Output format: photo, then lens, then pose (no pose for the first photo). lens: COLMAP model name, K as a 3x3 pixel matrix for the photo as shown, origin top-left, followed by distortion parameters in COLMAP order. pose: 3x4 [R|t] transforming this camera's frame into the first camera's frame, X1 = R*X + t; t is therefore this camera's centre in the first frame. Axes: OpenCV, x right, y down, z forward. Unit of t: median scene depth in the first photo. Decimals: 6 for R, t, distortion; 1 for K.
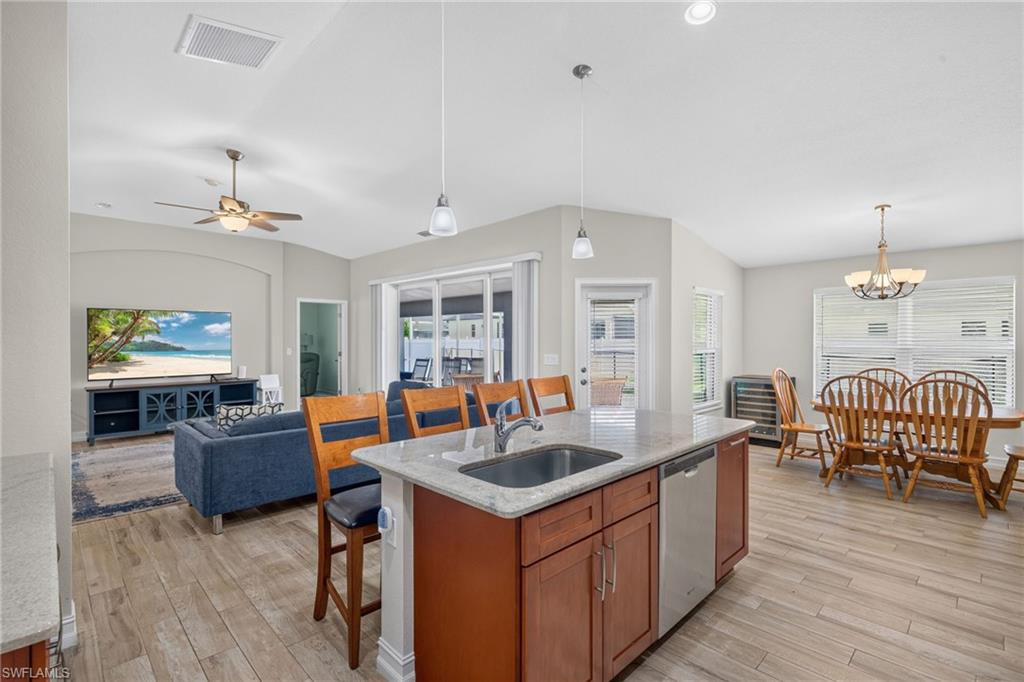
lens RADIAL K [[474.2, 0, 508.0], [0, 474.2, 340.8], [0, 0, 1]] dist [0.001266, 0.000357]
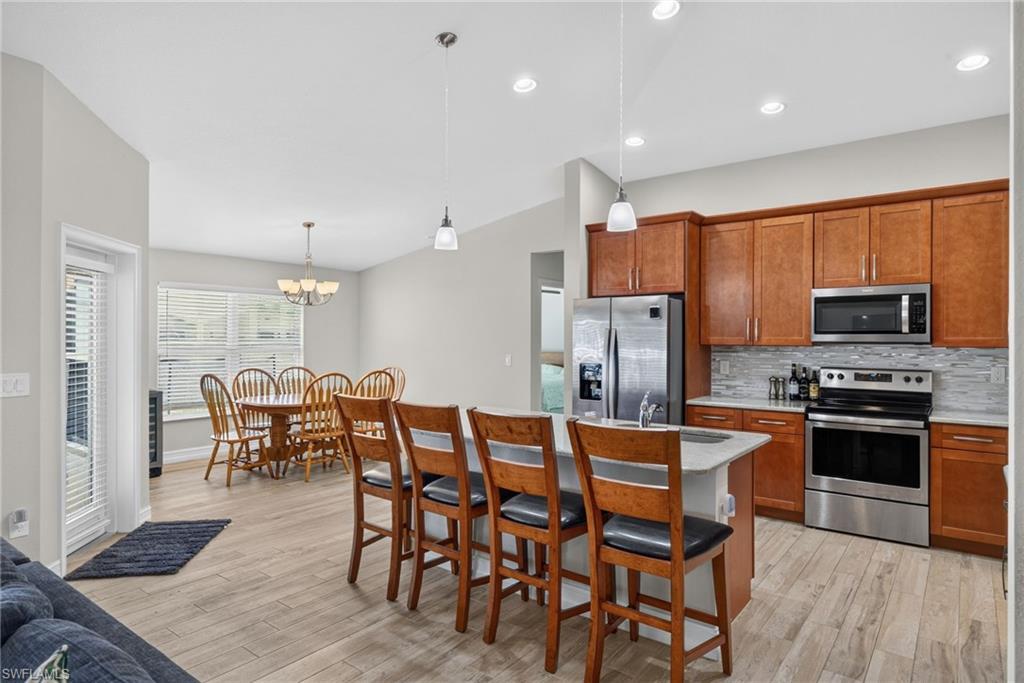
lens RADIAL K [[582.4, 0, 512.0], [0, 582.4, 341.5], [0, 0, 1]] dist [0.003968, 0.000693]
pose [[-0.138939, -0.003898, 0.990293, -0.510877], [0.002113, 0.999989, 0.004233, -0.004595], [-0.990299, 0.002681, -0.138930, 0.561578]]
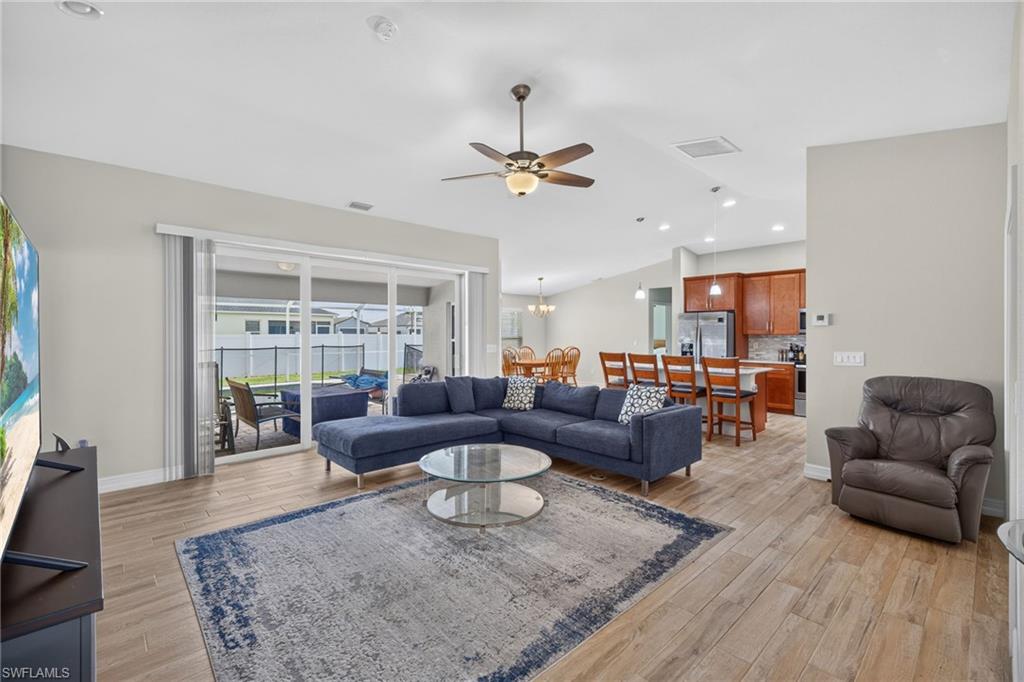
lens RADIAL K [[442.6, 0, 501.0], [0, 442.6, 336.3], [0, 0, 1]] dist [0.004241, -0.000021]
pose [[0.038132, -0.007663, 0.999243, -1.125543], [0.006978, 0.999948, 0.007402, -0.005370], [-0.999248, 0.006690, 0.038184, 0.877182]]
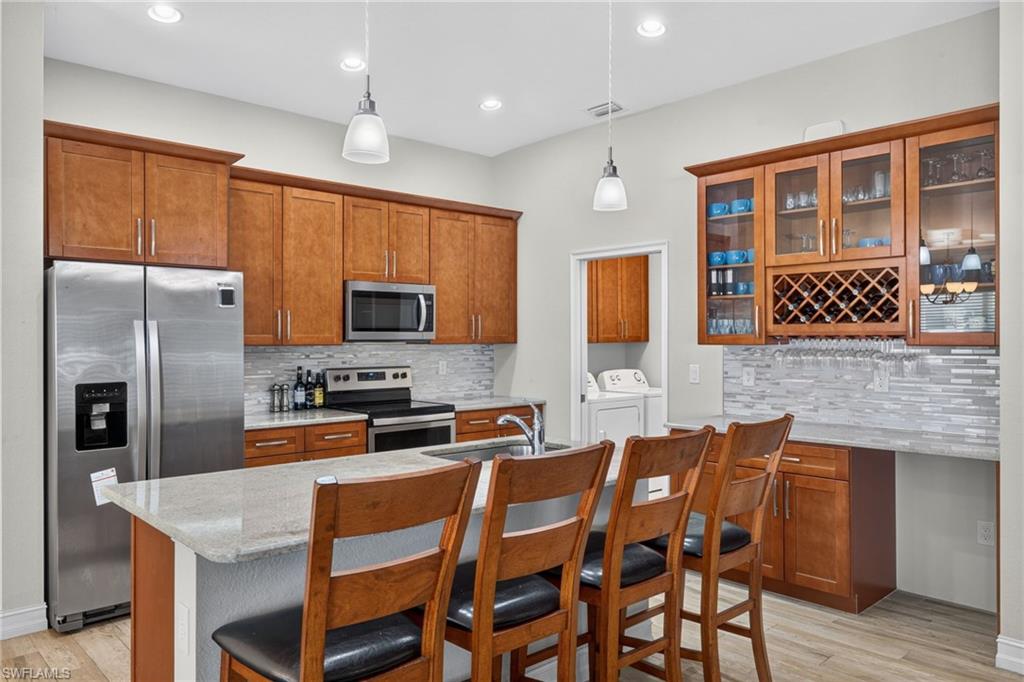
lens RADIAL K [[728.9, 0, 497.0], [0, 728.9, 337.9], [0, 0, 1]] dist [0.002116, 0.001043]
pose [[-0.999372, 0.002750, 0.035341, 0.006235], [0.002896, 0.999988, 0.004074, -0.005628], [-0.035330, 0.004173, -0.999367, 0.919830]]
